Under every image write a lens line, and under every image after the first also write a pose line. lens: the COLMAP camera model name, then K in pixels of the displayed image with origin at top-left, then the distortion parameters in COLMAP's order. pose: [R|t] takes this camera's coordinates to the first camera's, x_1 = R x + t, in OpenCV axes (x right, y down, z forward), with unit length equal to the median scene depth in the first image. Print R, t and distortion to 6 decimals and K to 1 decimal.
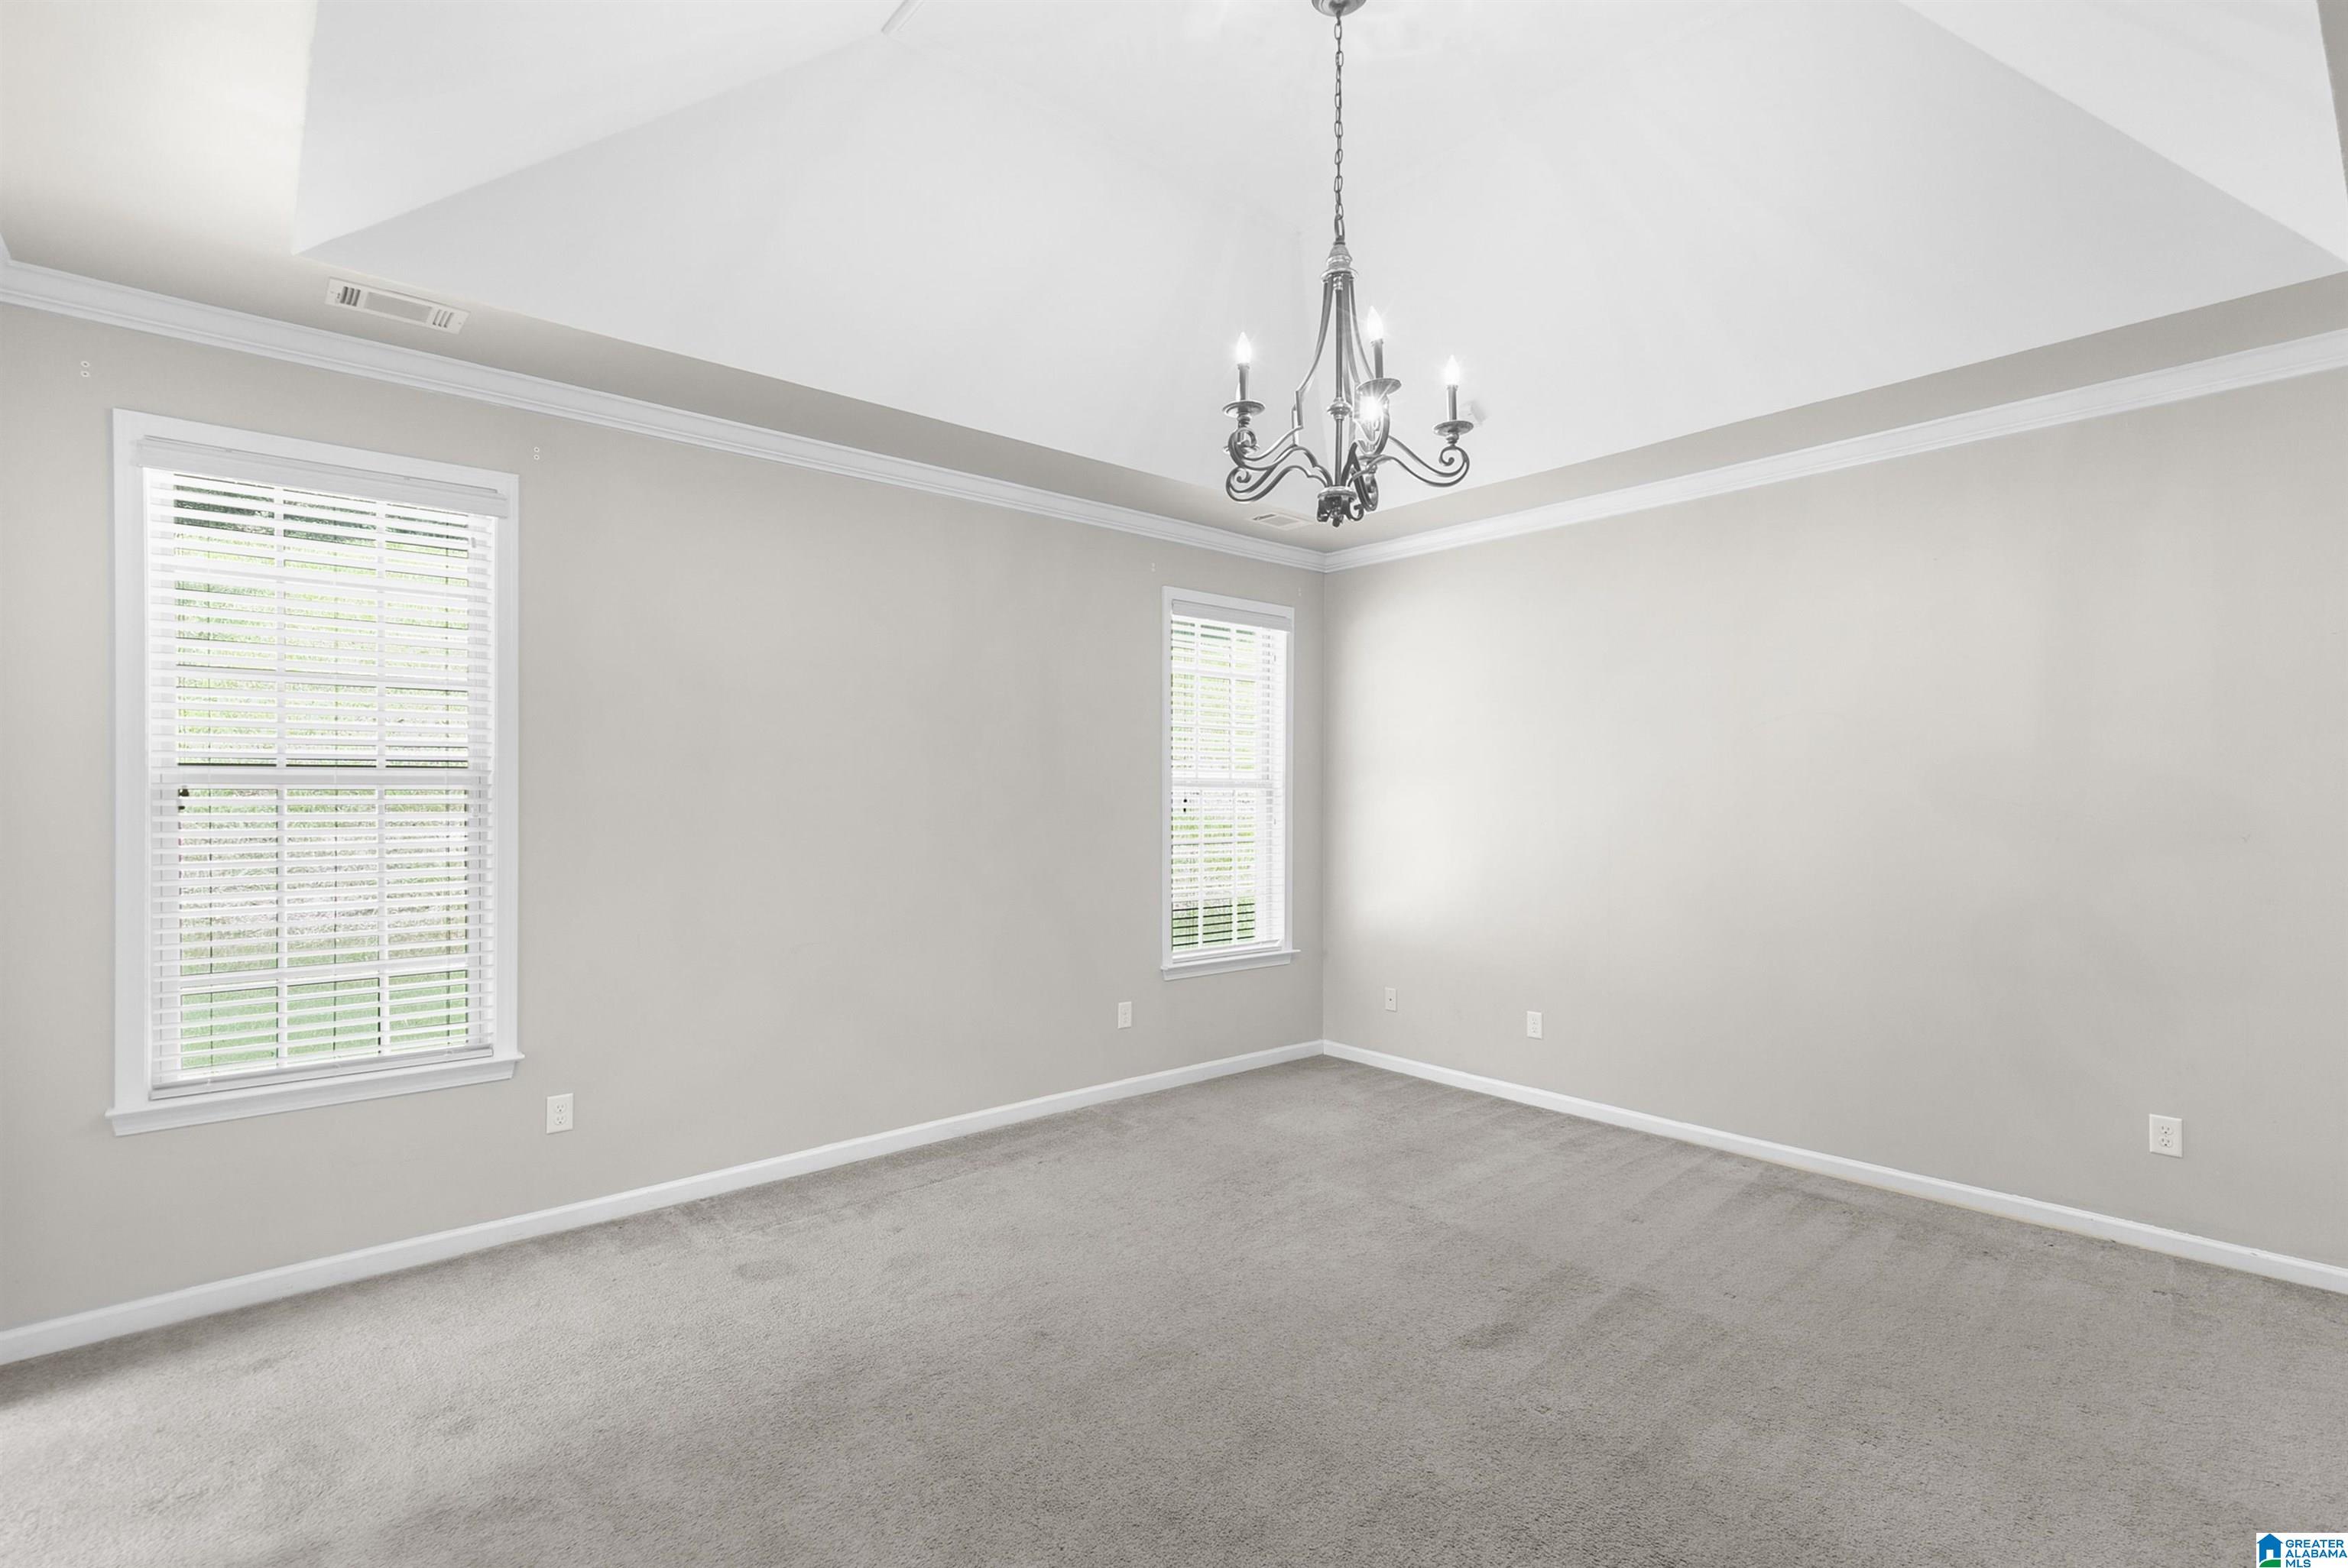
lens RADIAL K [[1108.5, 0, 1168.0], [0, 1108.5, 763.1], [0, 0, 1]] dist [0.002602, -0.000845]
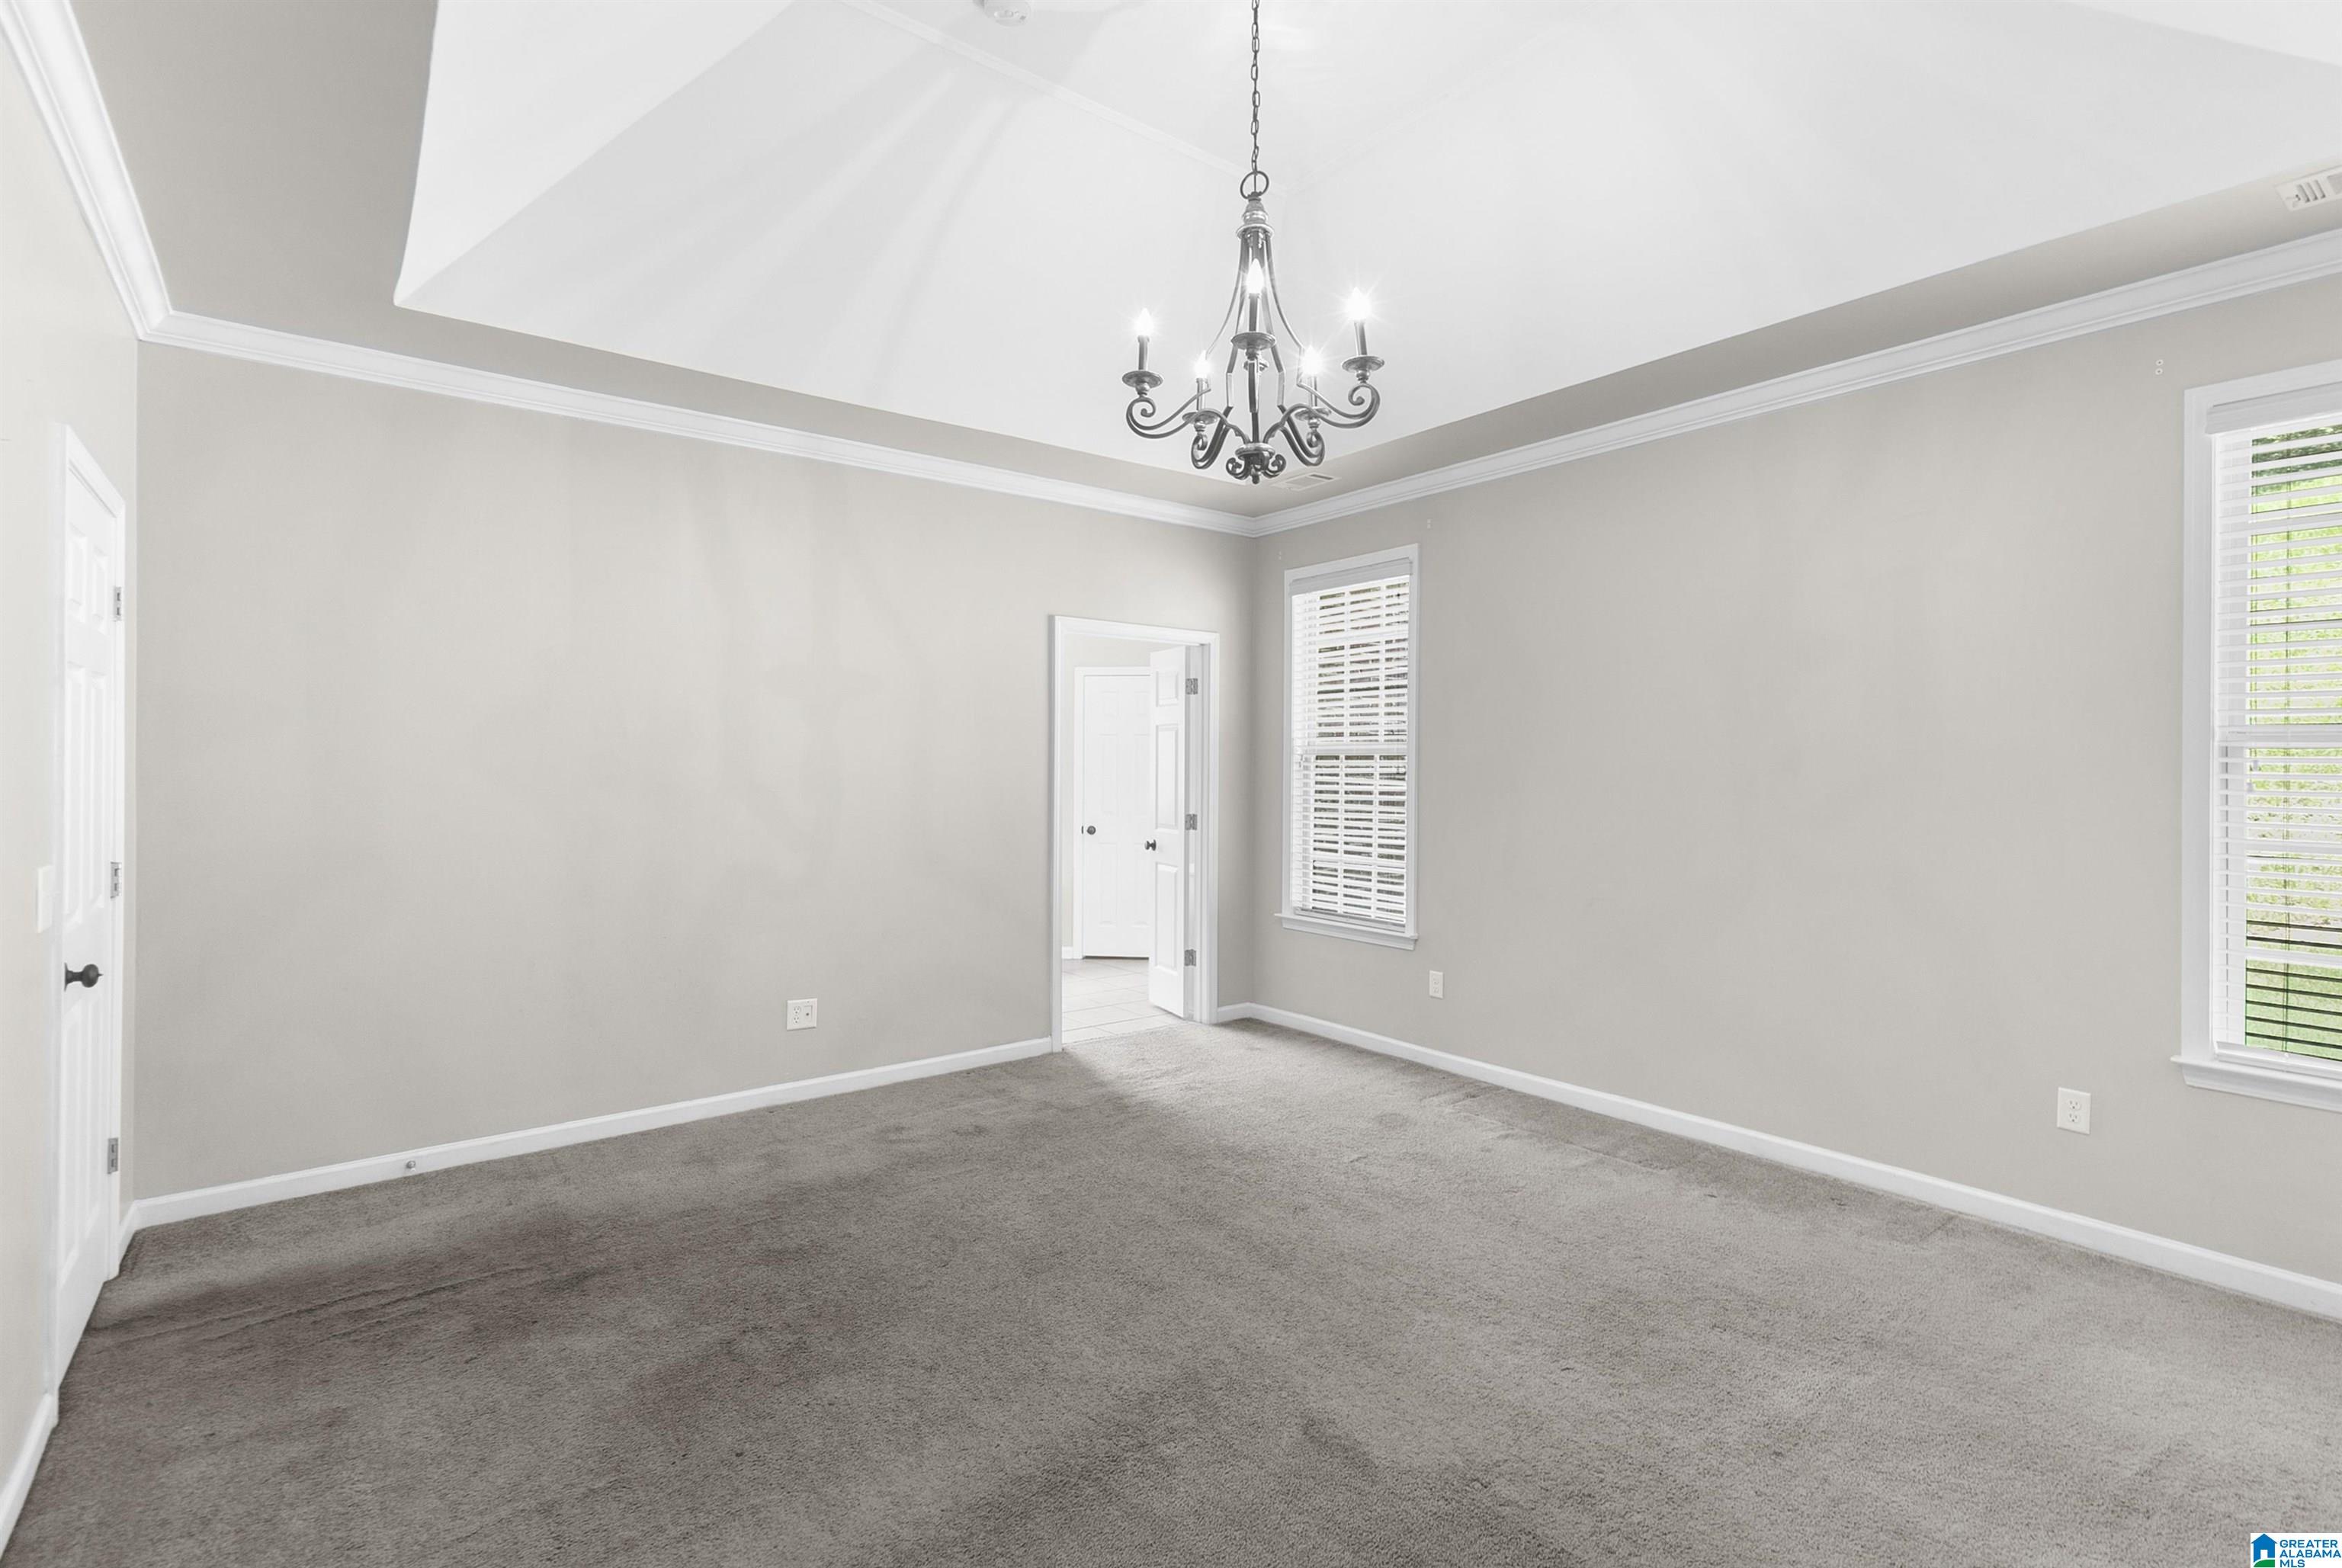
lens RADIAL K [[1076.3, 0, 1170.3], [0, 1076.3, 753.5], [0, 0, 1]] dist [-0.001456, -0.000412]
pose [[-0.059204, -0.006582, -0.998224, 0.854485], [0.029865, 0.999519, -0.008361, 0.020742], [0.997799, -0.030307, -0.058979, 0.752953]]
